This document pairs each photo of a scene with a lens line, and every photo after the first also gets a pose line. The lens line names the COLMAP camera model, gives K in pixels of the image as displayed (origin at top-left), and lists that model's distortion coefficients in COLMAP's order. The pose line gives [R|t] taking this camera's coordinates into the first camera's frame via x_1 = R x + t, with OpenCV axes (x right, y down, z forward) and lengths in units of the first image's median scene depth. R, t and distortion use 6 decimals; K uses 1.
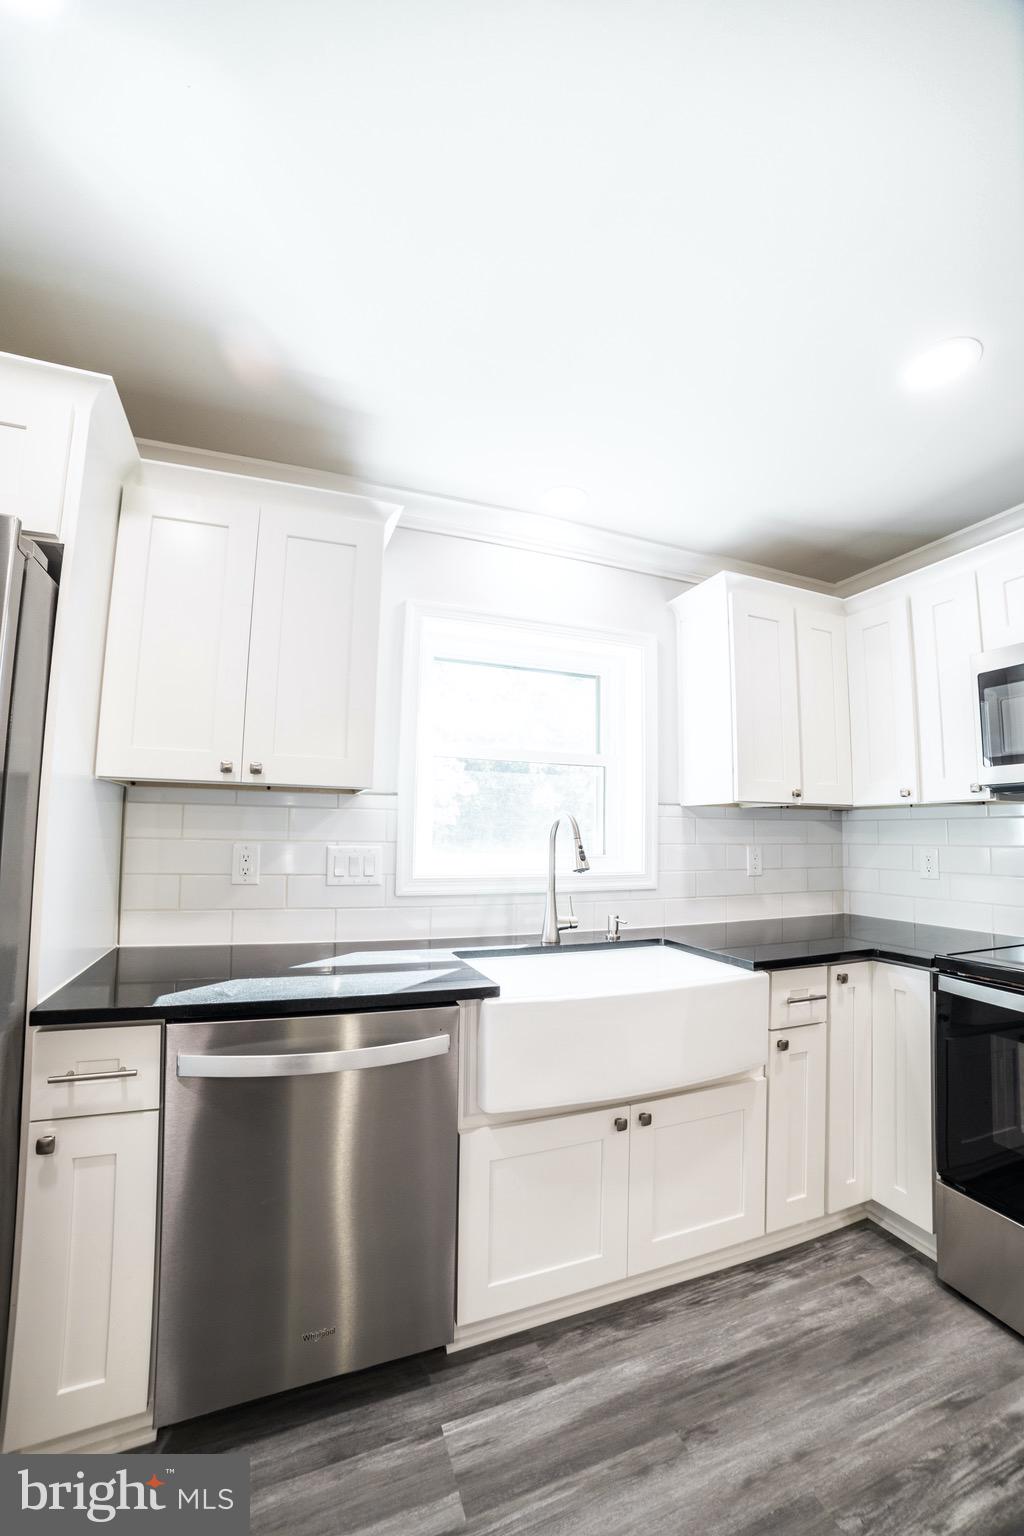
lens RADIAL K [[641.9, 0, 528.6], [0, 641.9, 765.8], [0, 0, 1]] dist [-0.065029, 0.000208]
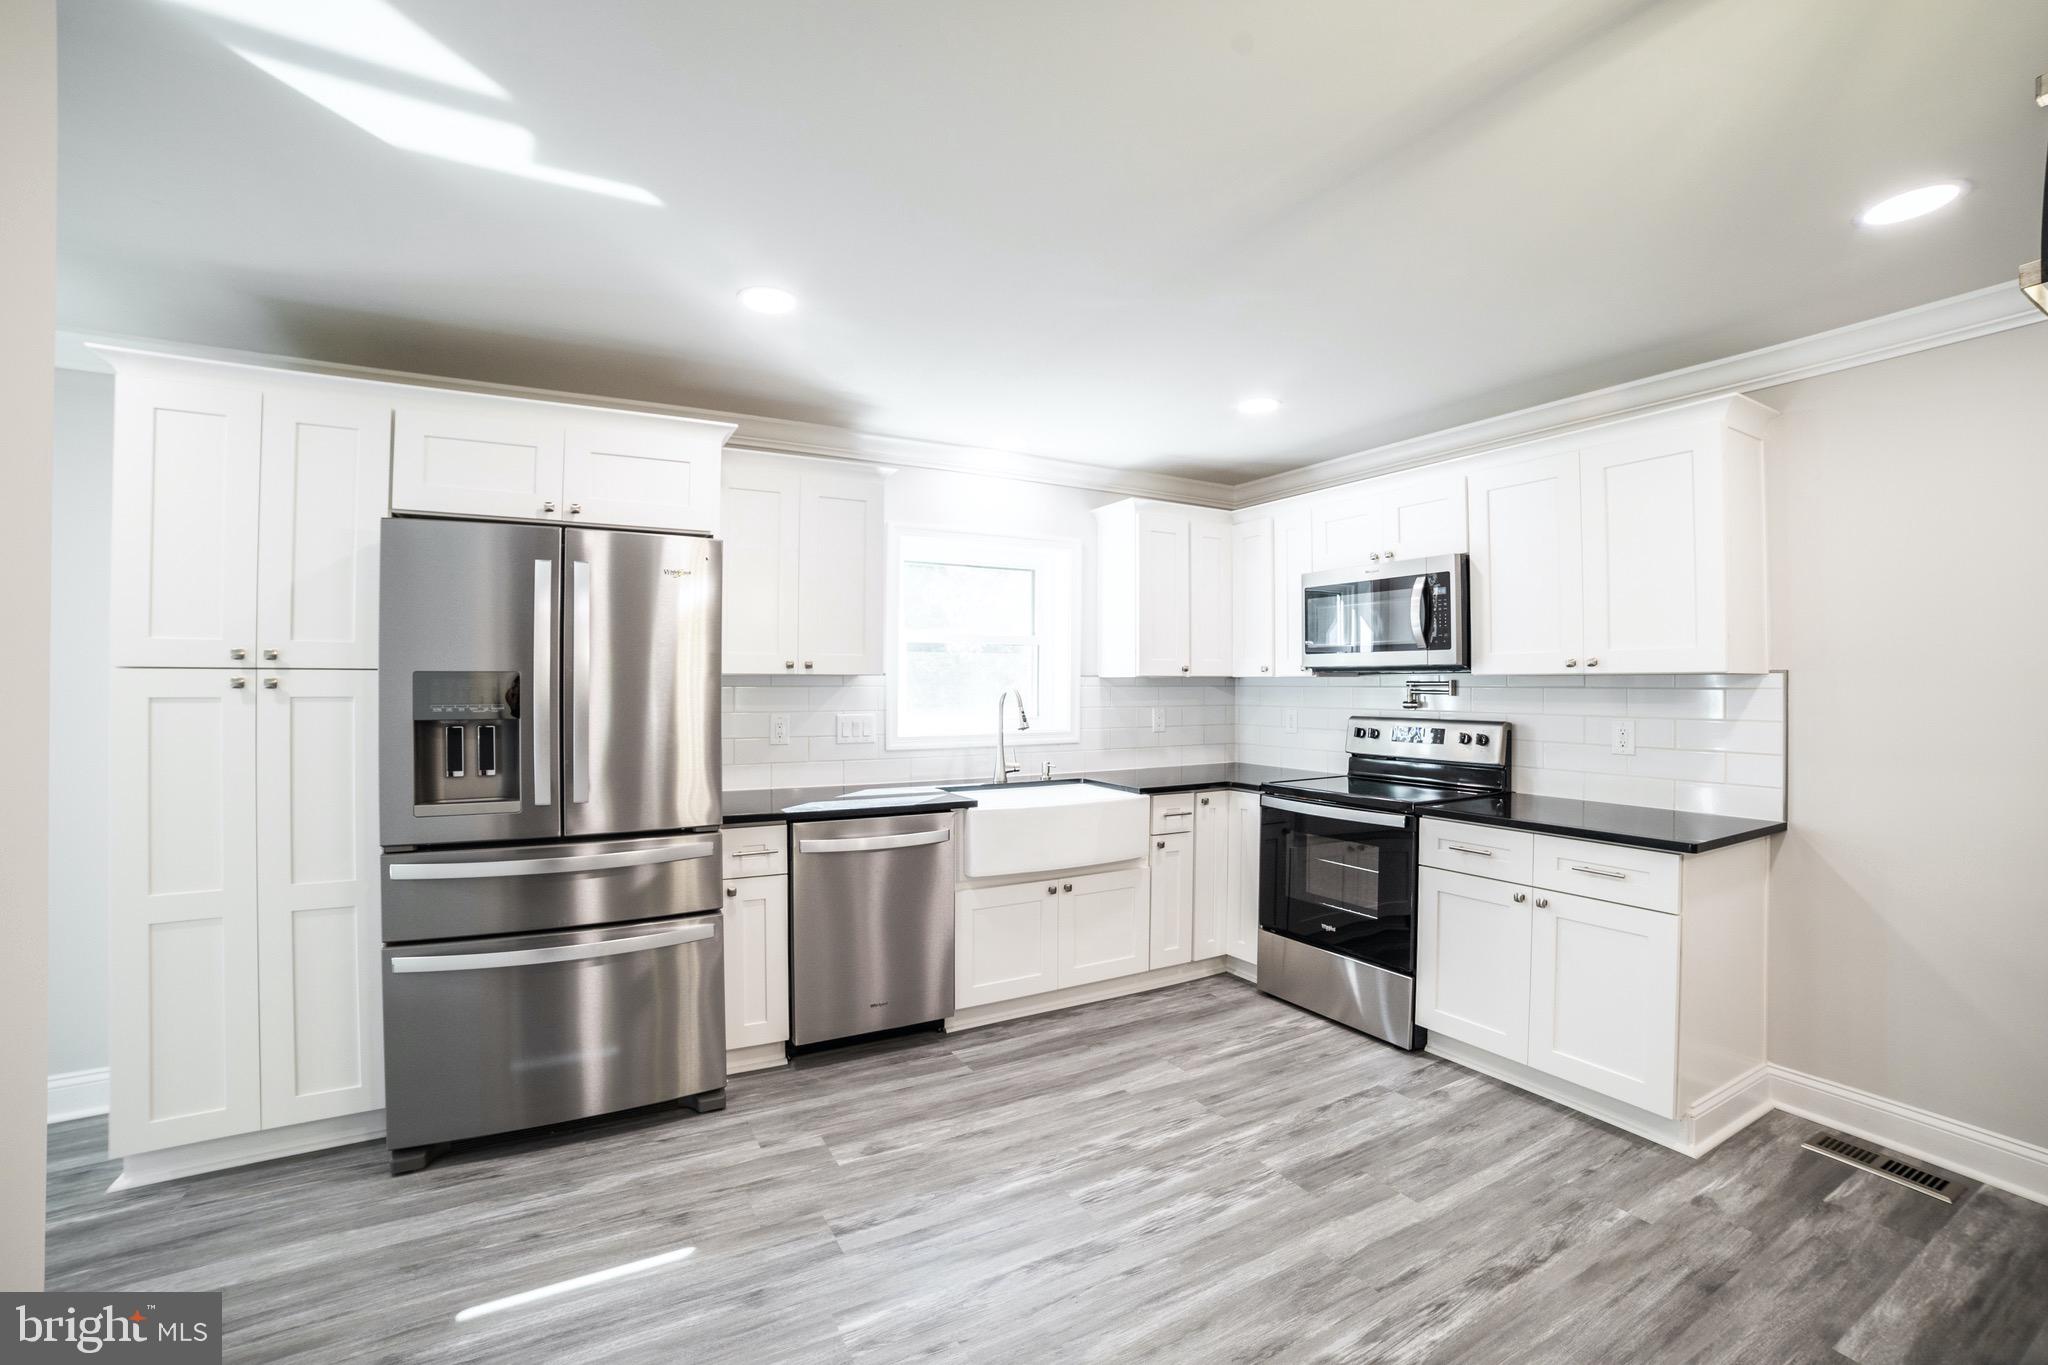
lens RADIAL K [[853.6, 0, 1024.0], [0, 853.6, 682.5], [0, 0, 1]] dist [-0.053536, 0.000010]
pose [[0.993715, -0.010840, 0.111410, -0.128216], [-0.000763, 0.994621, 0.103578, -0.135443], [-0.111933, -0.103012, 0.988362, -0.864059]]
